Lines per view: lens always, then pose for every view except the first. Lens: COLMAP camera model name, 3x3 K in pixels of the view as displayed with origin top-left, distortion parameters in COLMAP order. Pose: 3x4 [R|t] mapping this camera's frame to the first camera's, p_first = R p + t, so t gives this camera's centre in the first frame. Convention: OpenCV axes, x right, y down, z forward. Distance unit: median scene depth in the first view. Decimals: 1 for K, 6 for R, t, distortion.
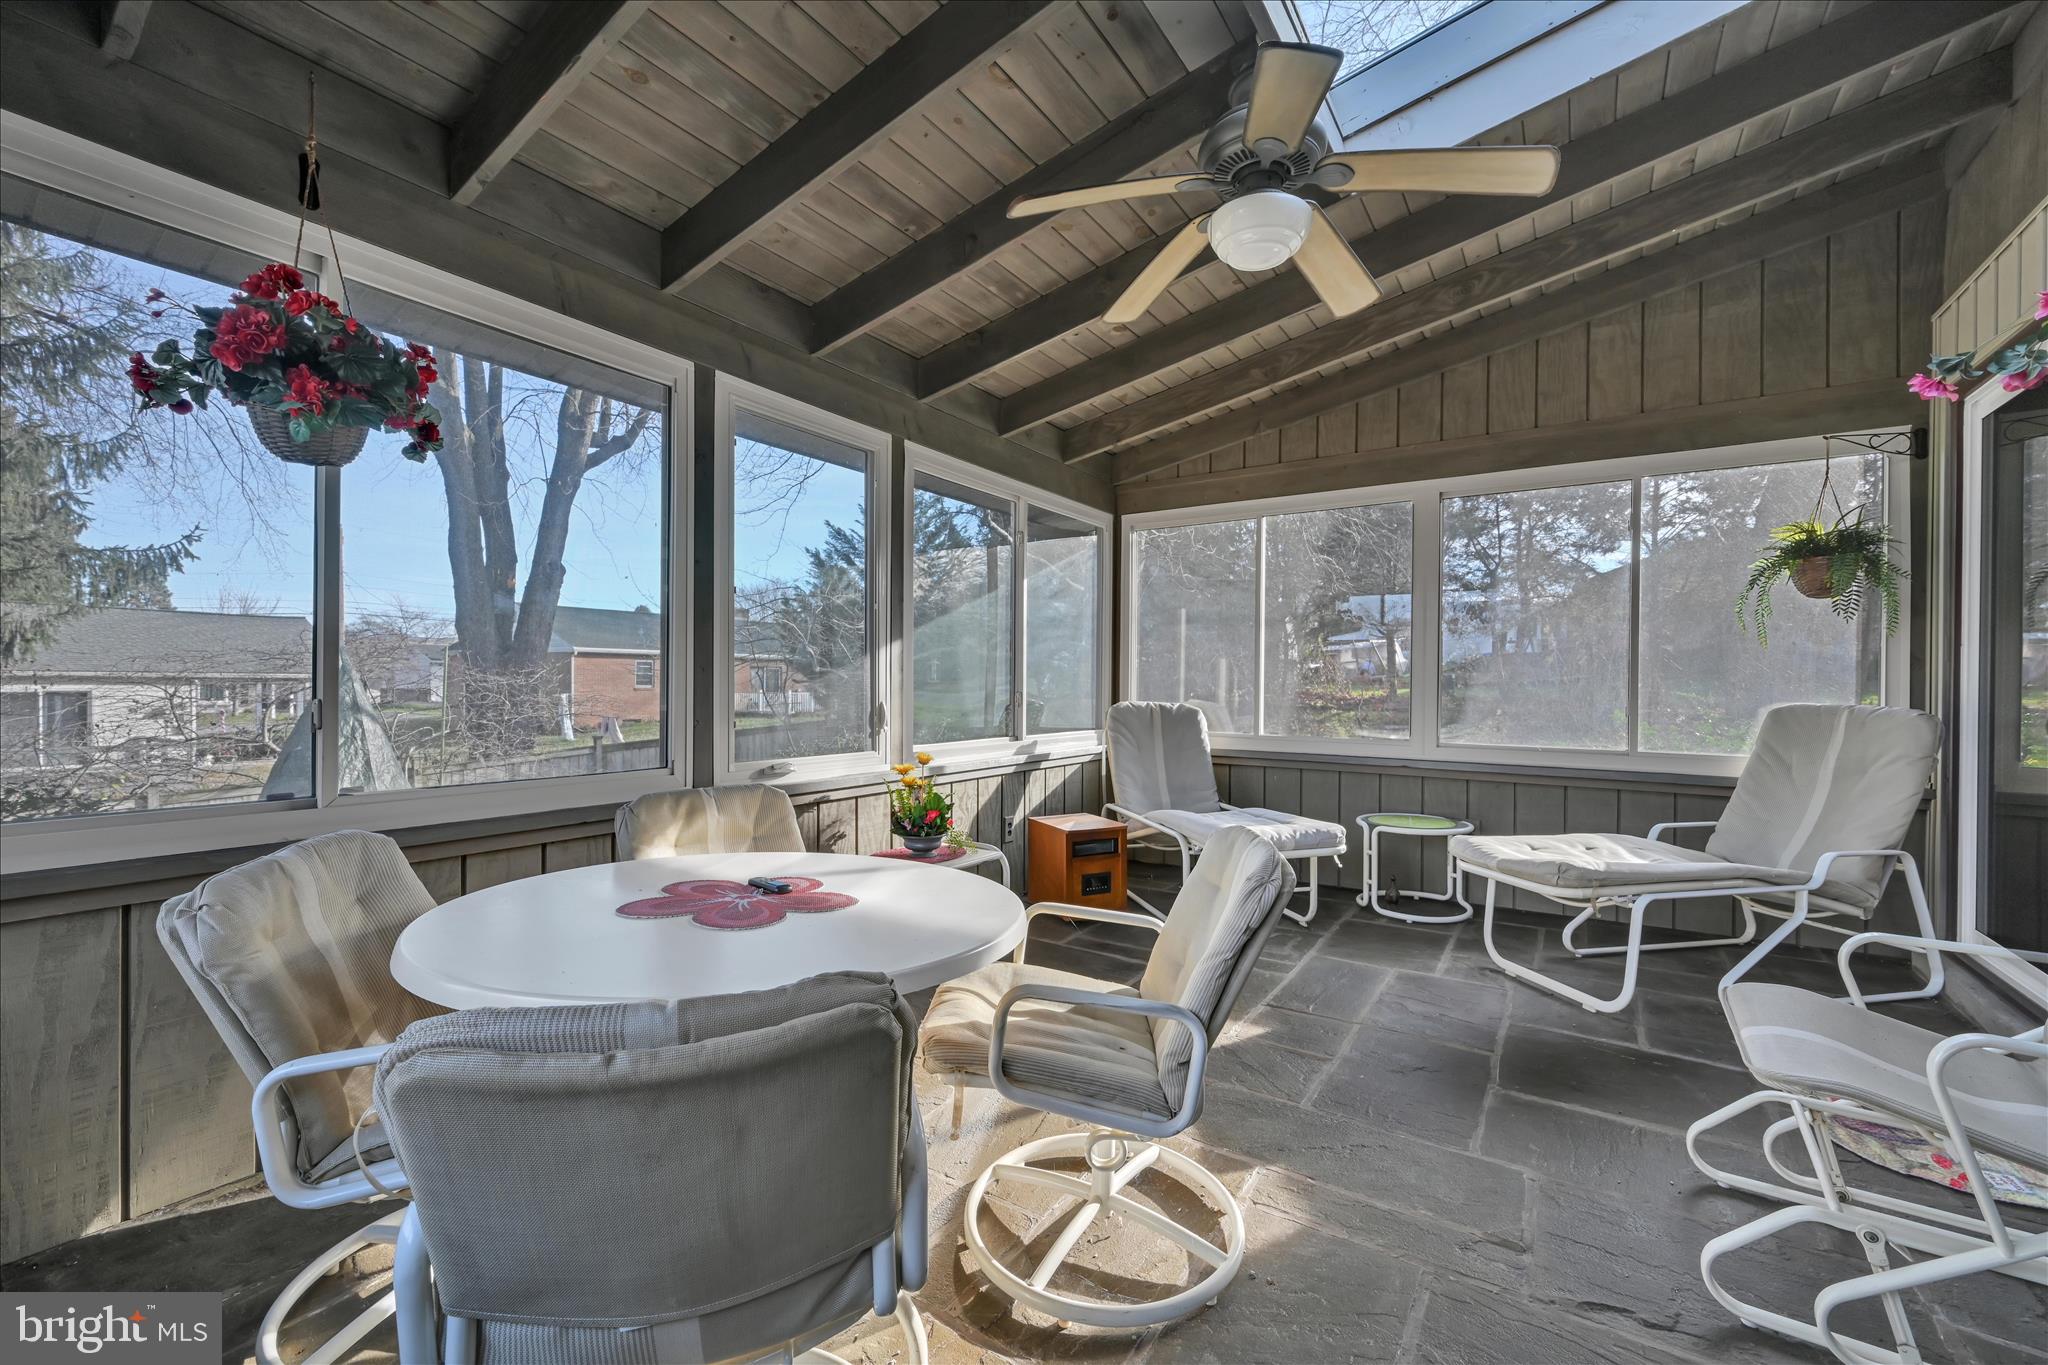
lens RADIAL K [[835.6, 0, 1025.0], [0, 835.6, 683.7], [0, 0, 1]] dist [0.003638, 0.000211]
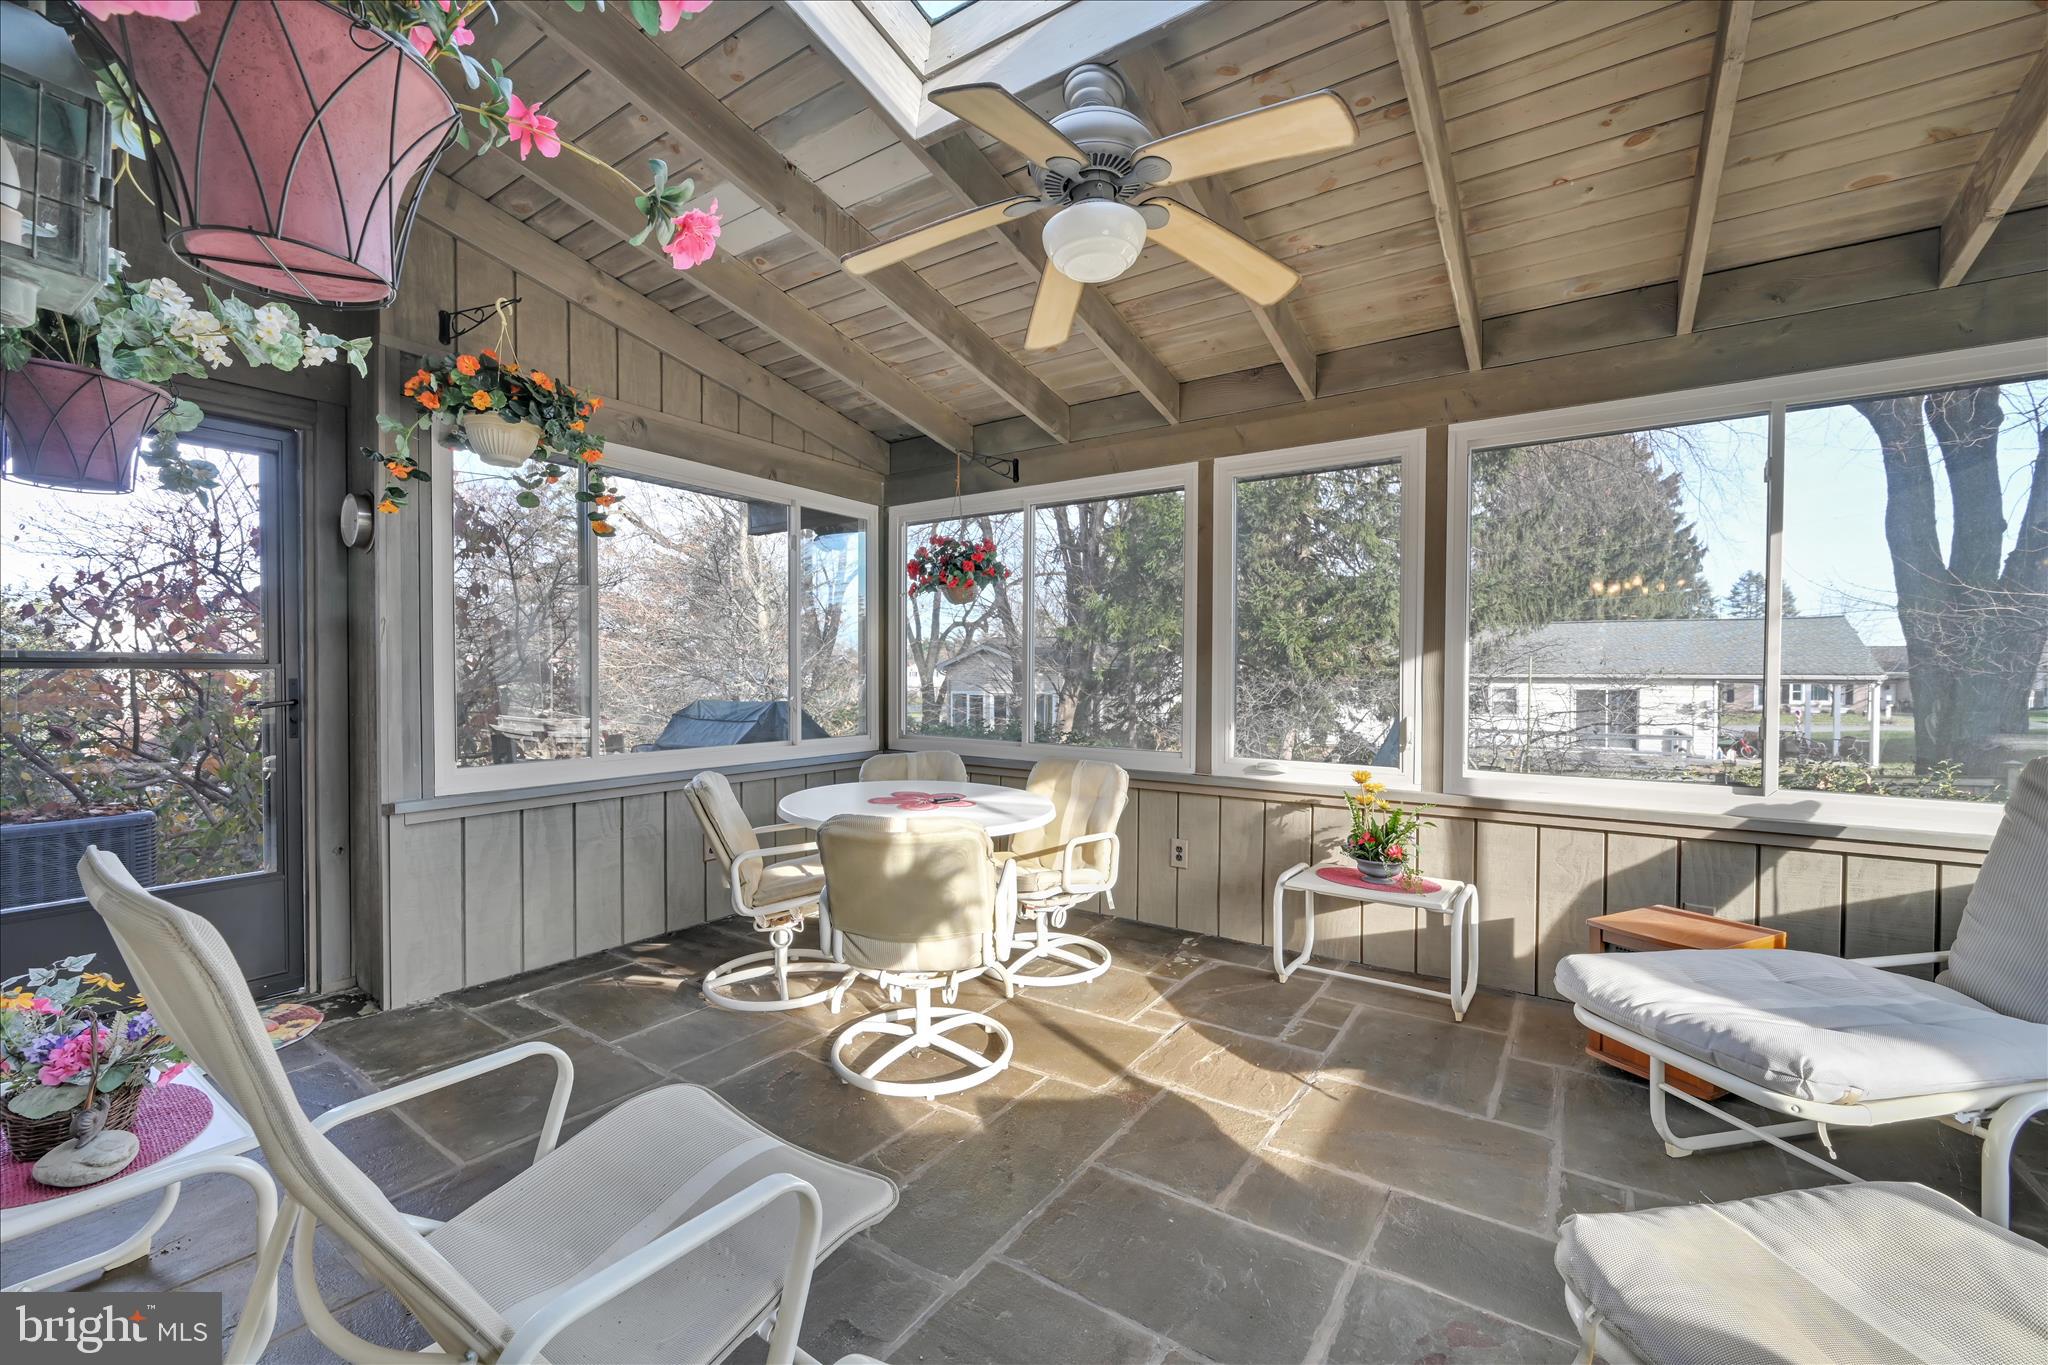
lens RADIAL K [[835.6, 0, 1027.8], [0, 835.6, 687.6], [0, 0, 1]] dist [0.003638, 0.000211]
pose [[-0.010829, 0.010264, -0.999889, 0.702262], [-0.003644, 0.999940, 0.010304, -0.018511], [0.999935, 0.003755, -0.010791, 0.523950]]
